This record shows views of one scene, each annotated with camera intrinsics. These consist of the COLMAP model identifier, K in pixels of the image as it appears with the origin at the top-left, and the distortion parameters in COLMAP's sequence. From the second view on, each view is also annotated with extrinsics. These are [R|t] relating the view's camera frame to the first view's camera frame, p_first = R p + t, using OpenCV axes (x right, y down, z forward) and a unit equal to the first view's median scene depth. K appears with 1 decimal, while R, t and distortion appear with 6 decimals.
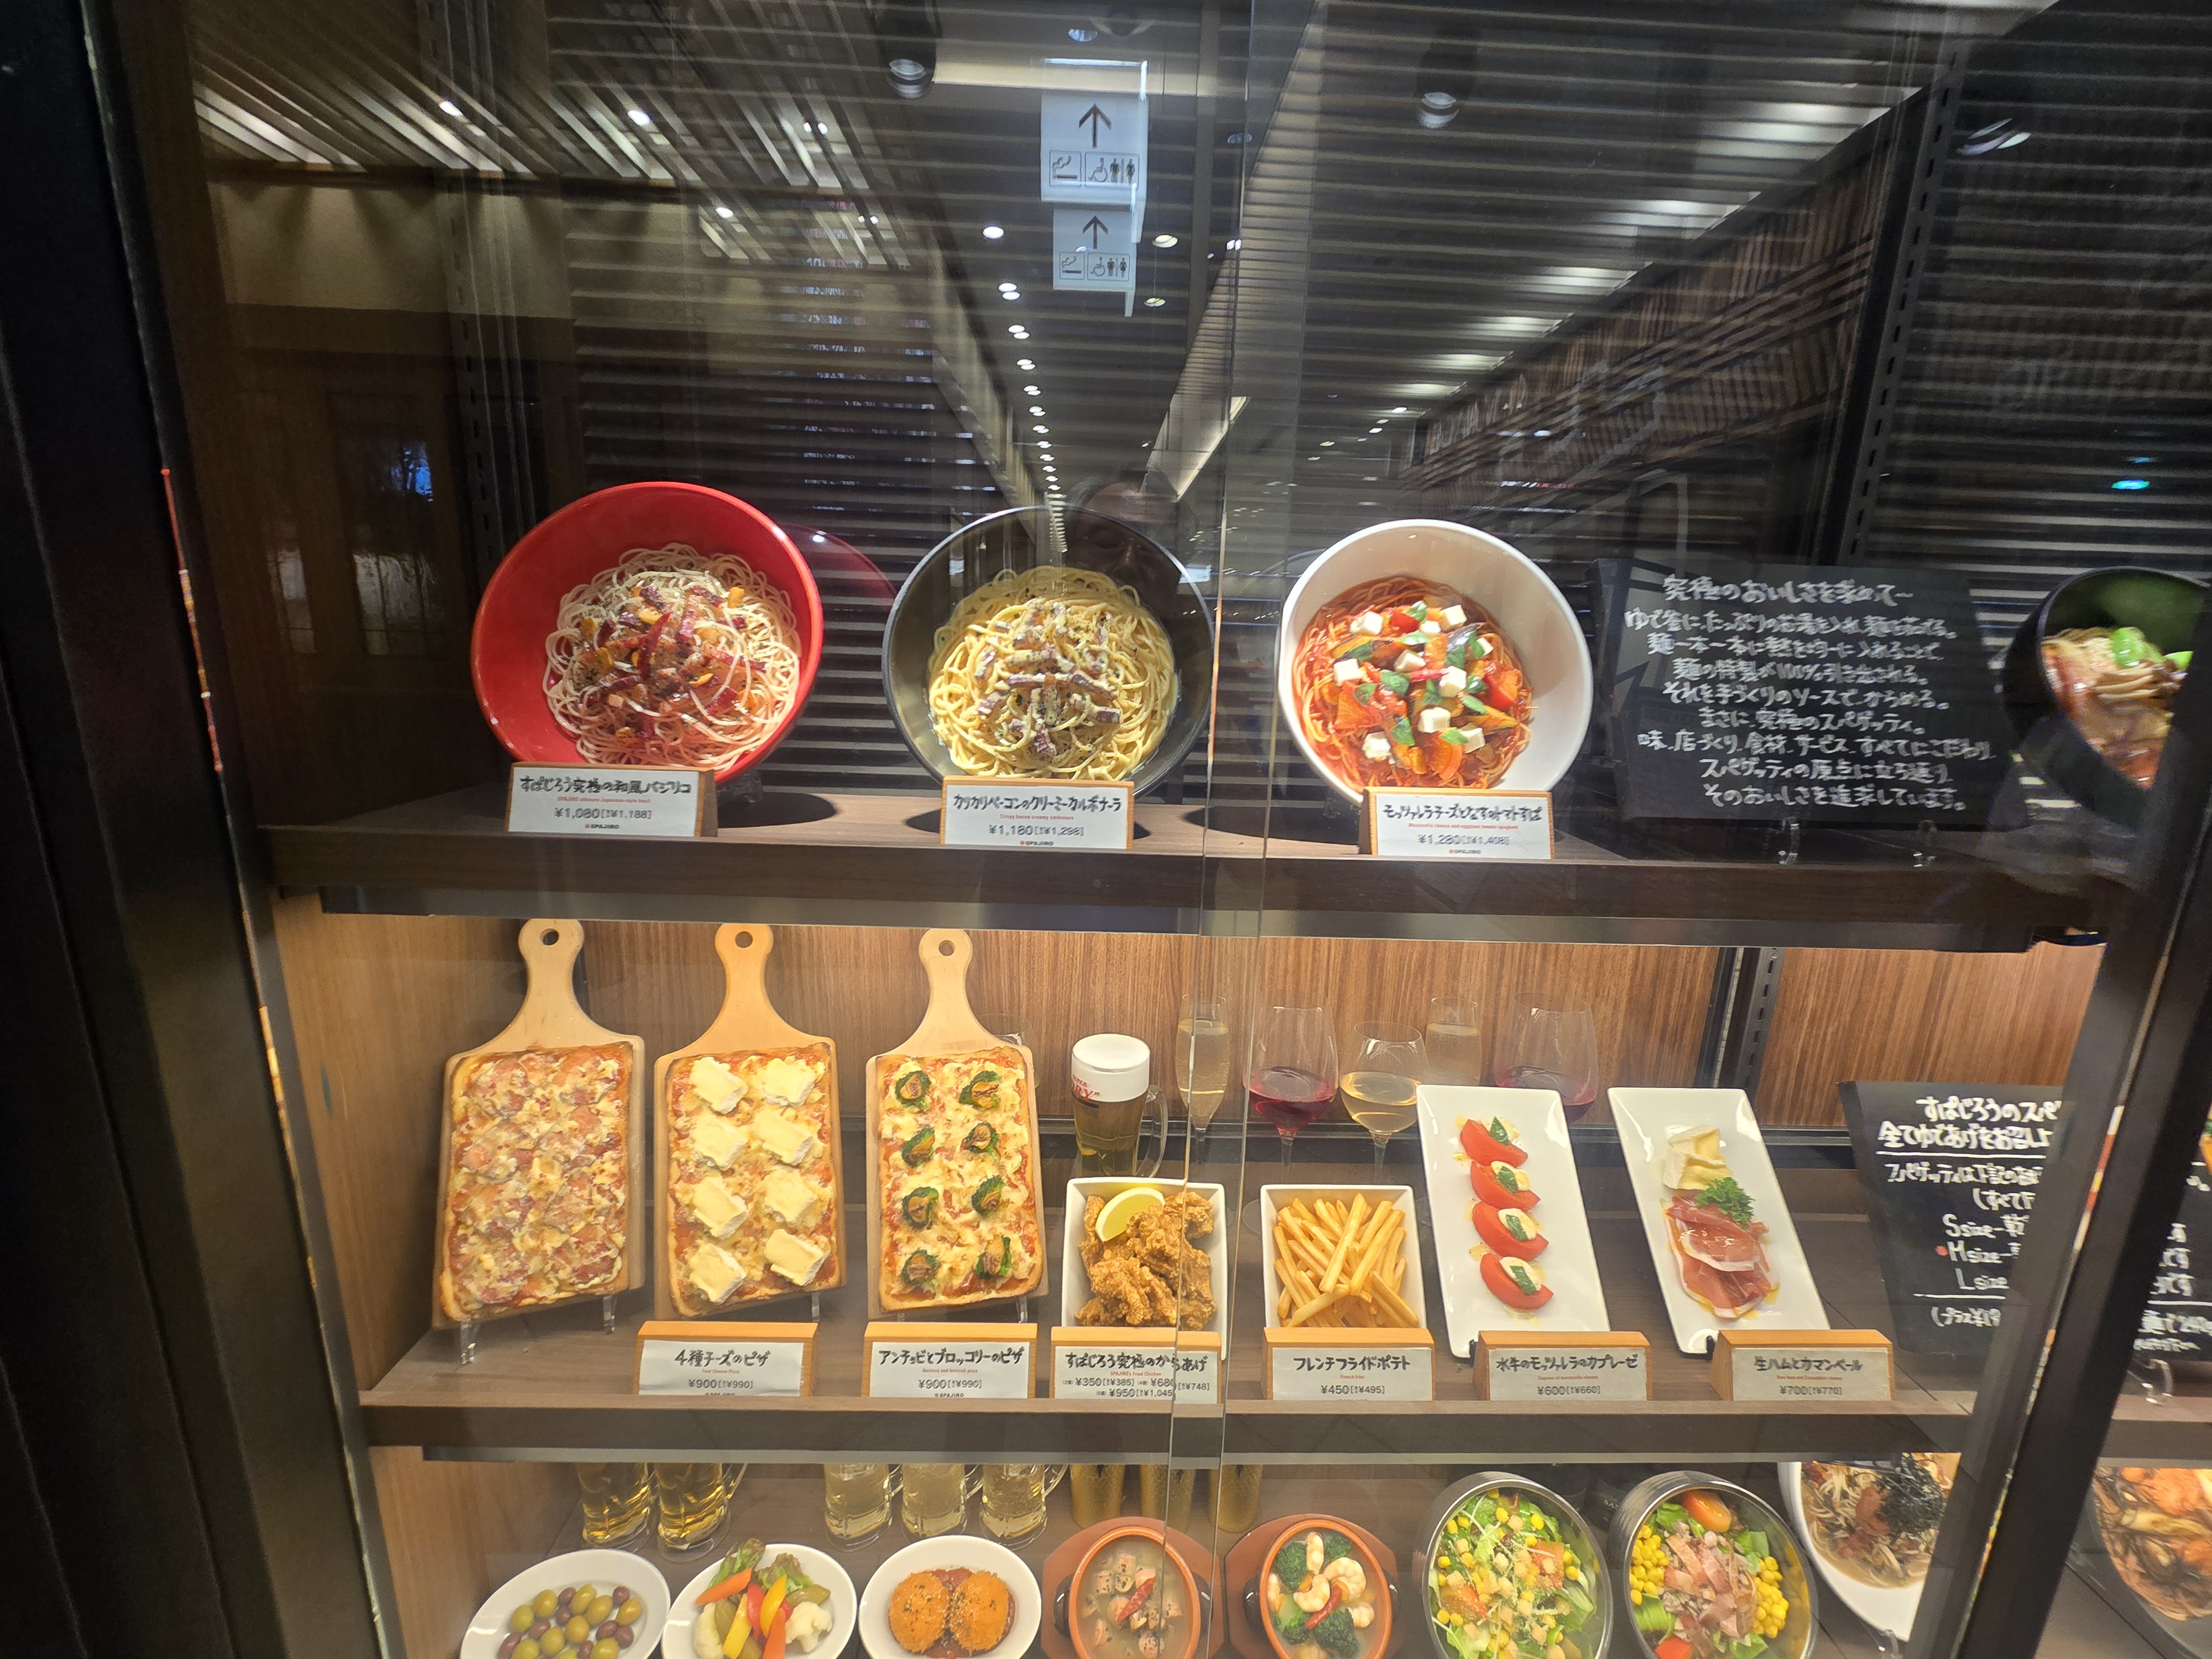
lens RADIAL K [[890.2, 0, 1111.9], [0, 890.2, 832.8], [0, 0, 1]] dist [0.001739, 0.000022]
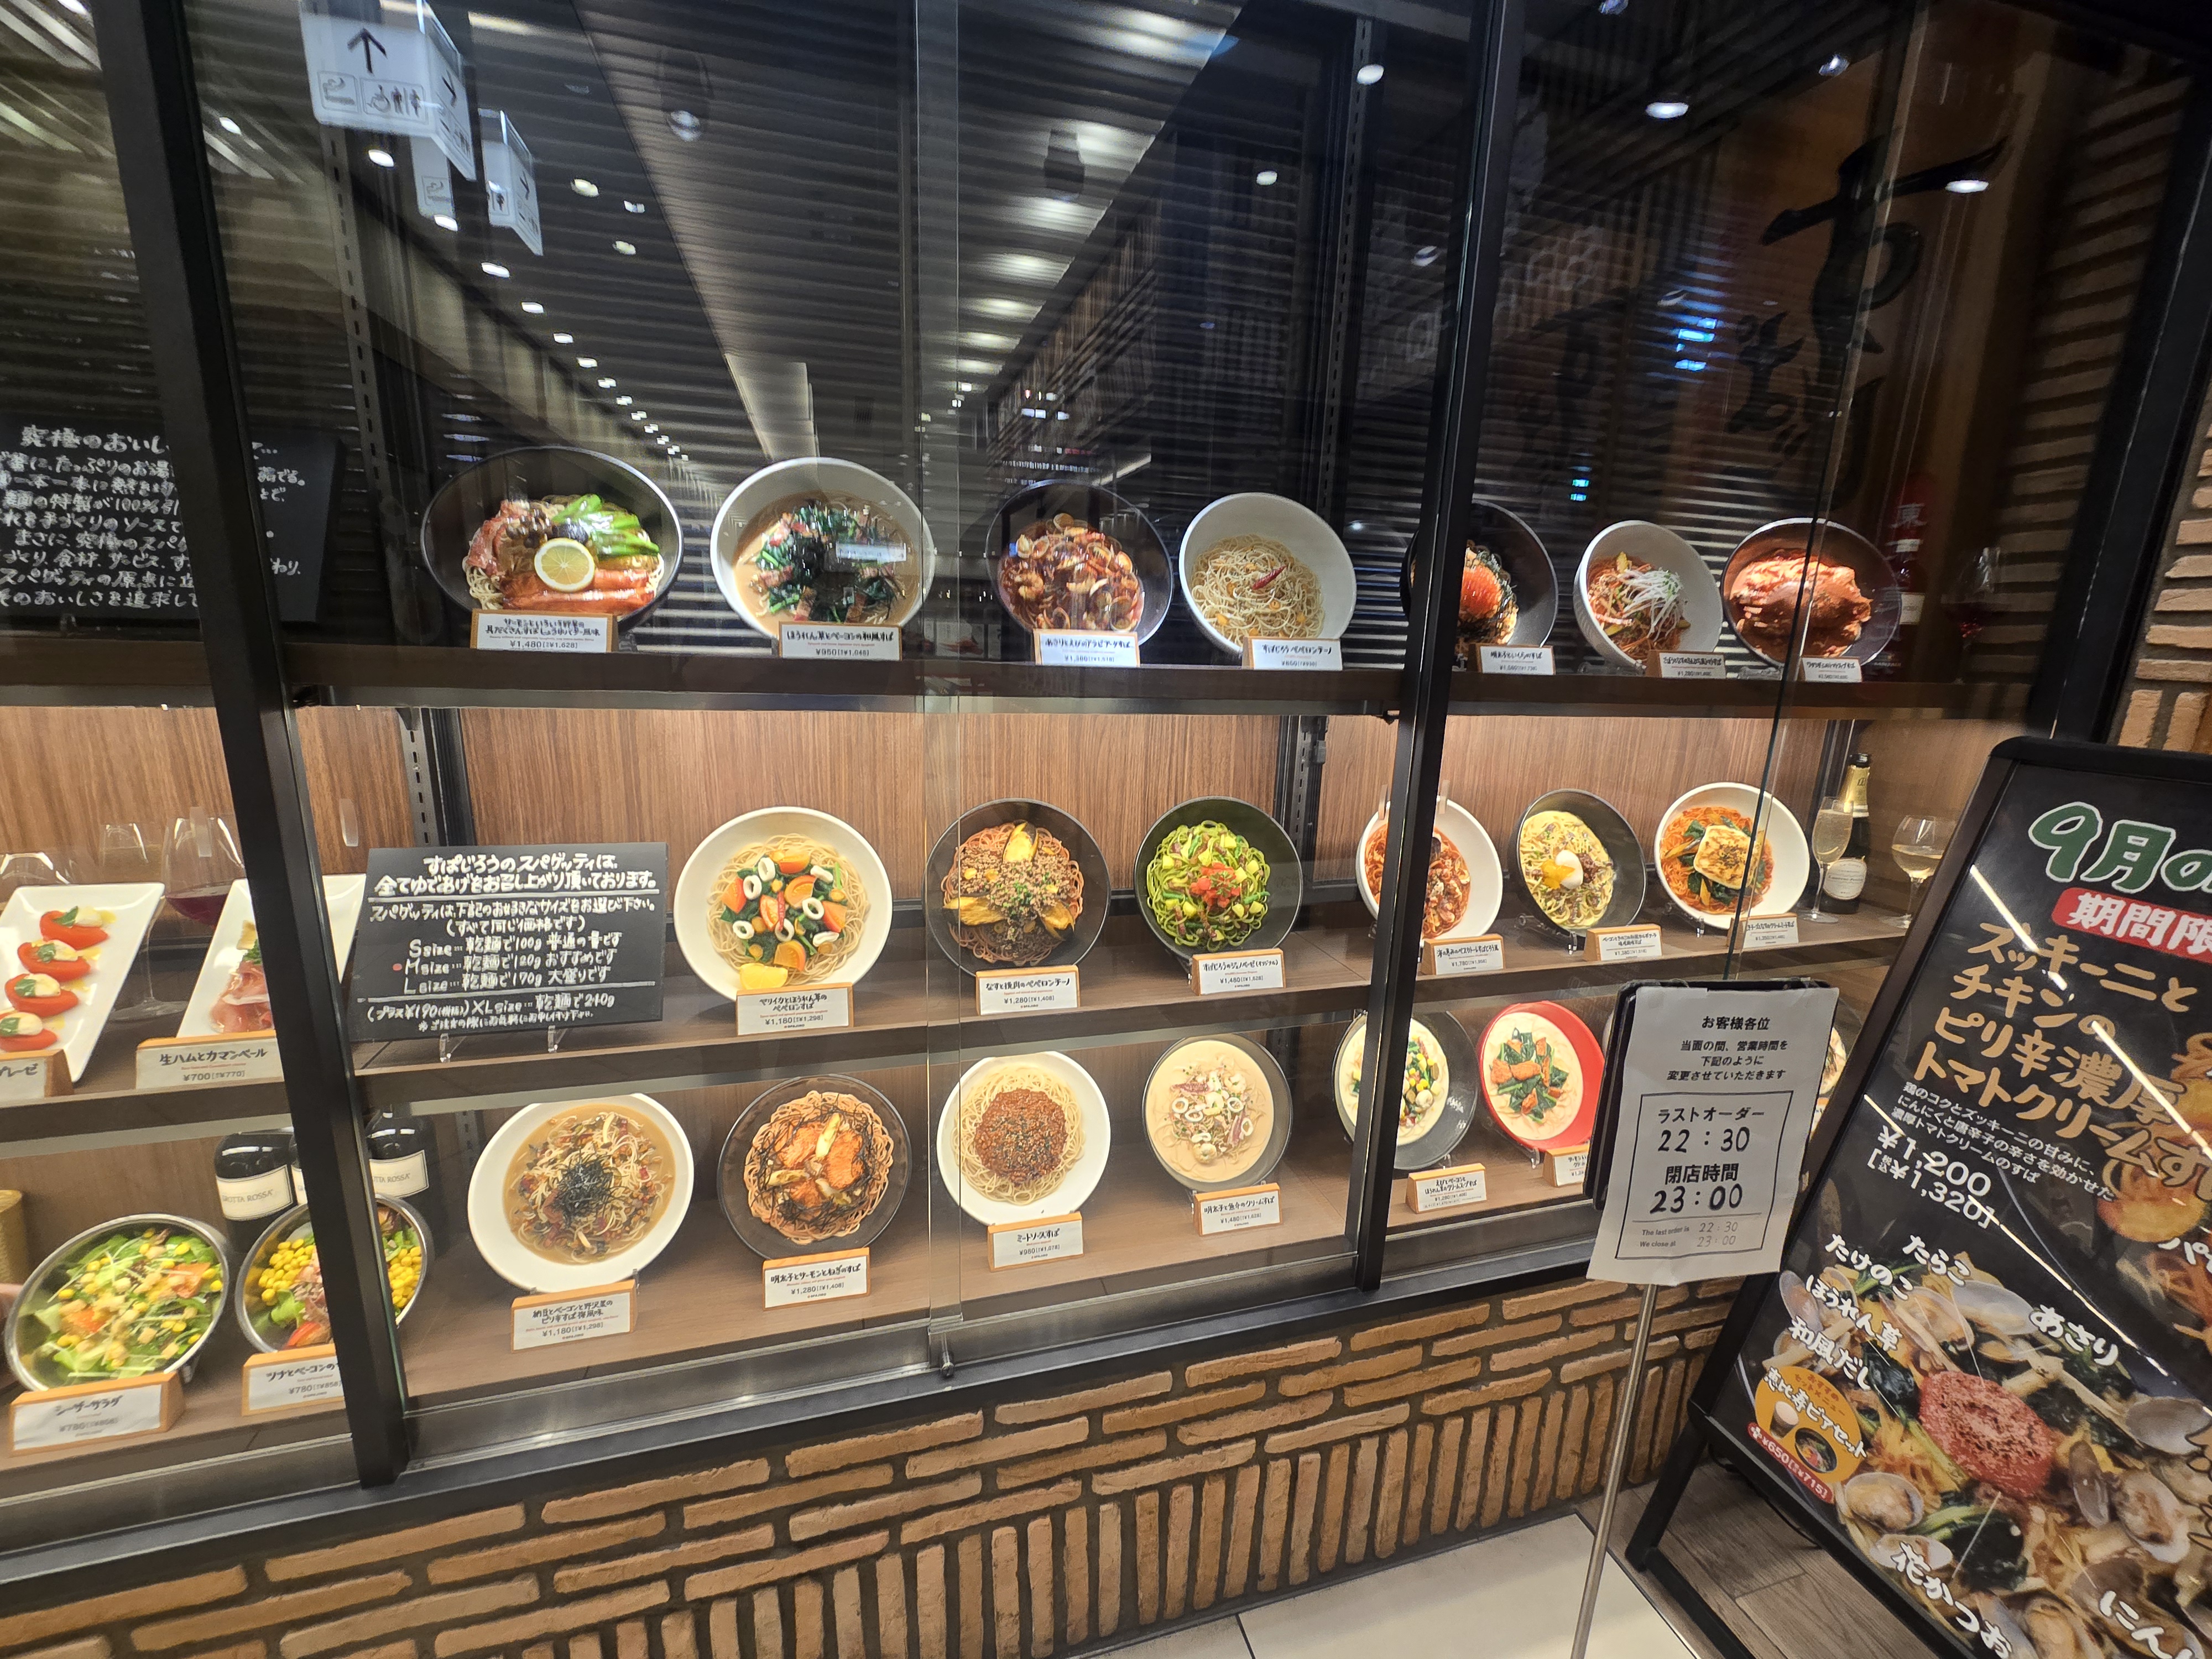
lens RADIAL K [[890.2, 0, 1100.1], [0, 890.2, 828.6], [0, 0, 1]] dist [0.001739, 0.000022]
pose [[0.971633, -0.055866, 0.229800, 1.701307], [0.053306, 0.998428, 0.017338, 0.311164], [-0.230407, -0.004596, 0.973083, -0.517079]]
